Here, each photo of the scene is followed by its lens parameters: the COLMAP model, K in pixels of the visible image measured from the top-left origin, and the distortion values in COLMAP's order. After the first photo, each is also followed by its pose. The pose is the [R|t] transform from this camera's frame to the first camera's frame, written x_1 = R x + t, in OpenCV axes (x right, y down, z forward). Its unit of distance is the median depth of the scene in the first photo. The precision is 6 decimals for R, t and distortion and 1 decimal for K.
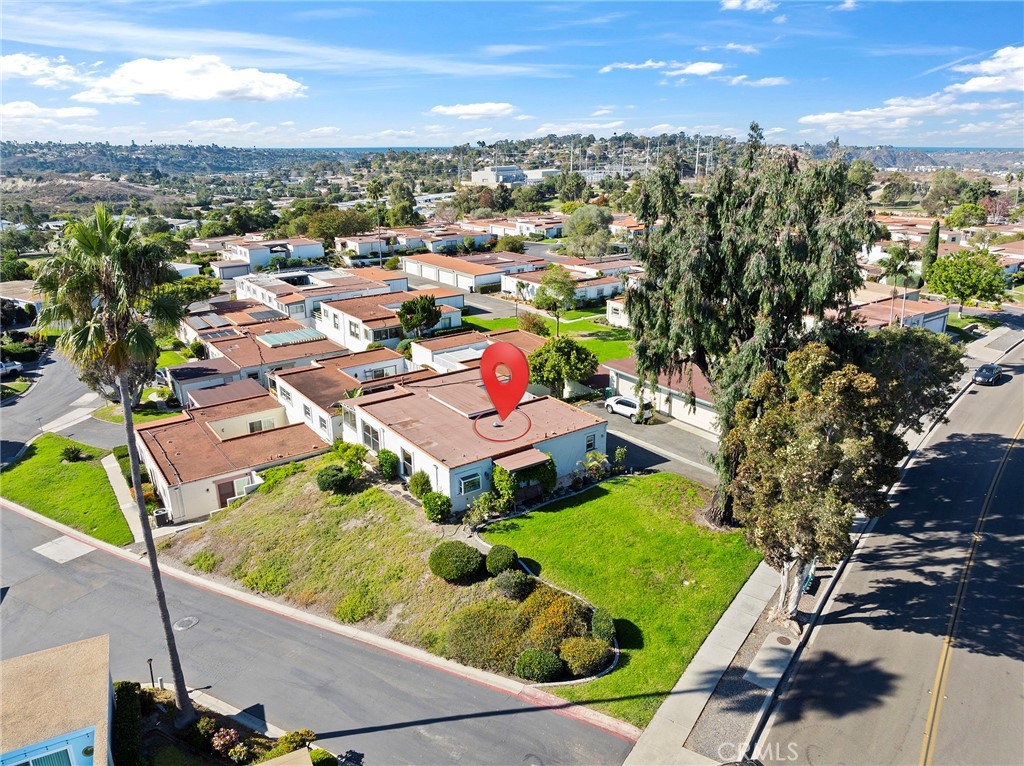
lens RADIAL K [[713.0, 0, 512.0], [0, 713.0, 383.0], [0, 0, 1]] dist [-0.000244, 0.001737]
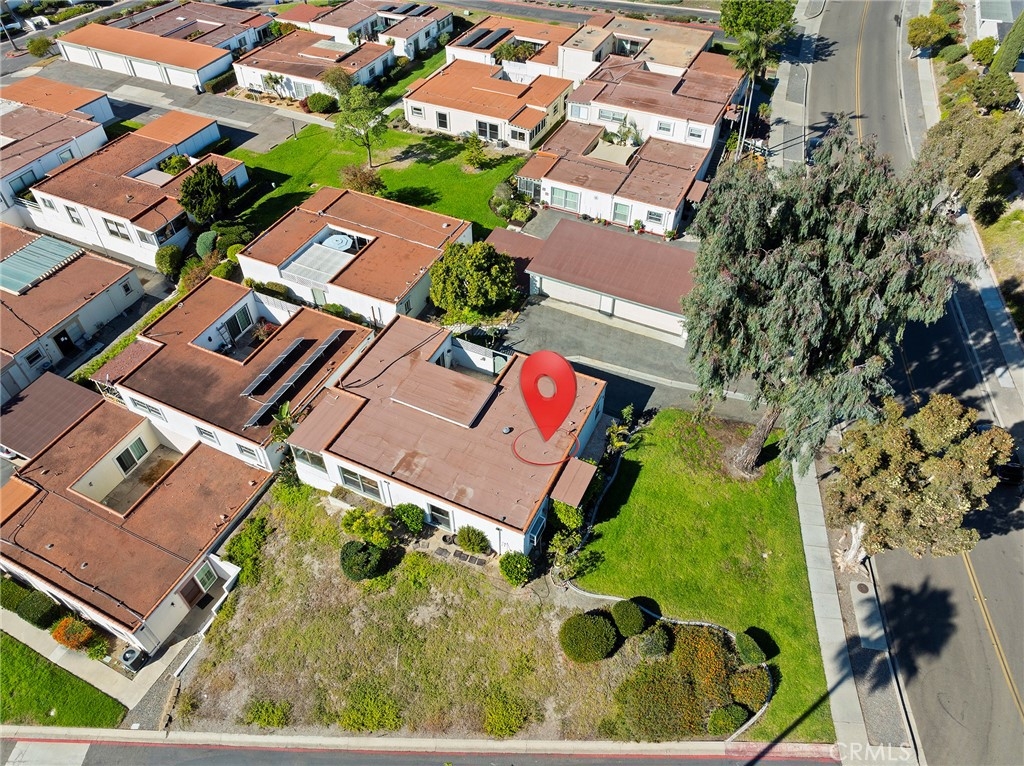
lens RADIAL K [[709.0, 0, 512.0], [0, 709.0, 383.0], [0, 0, 1]] dist [-0.032648, -0.001160]
pose [[0.878199, -0.339816, 0.336590, -0.169899], [0.148984, 0.863064, 0.482623, -0.241988], [-0.454501, -0.373692, 0.808568, 0.175324]]
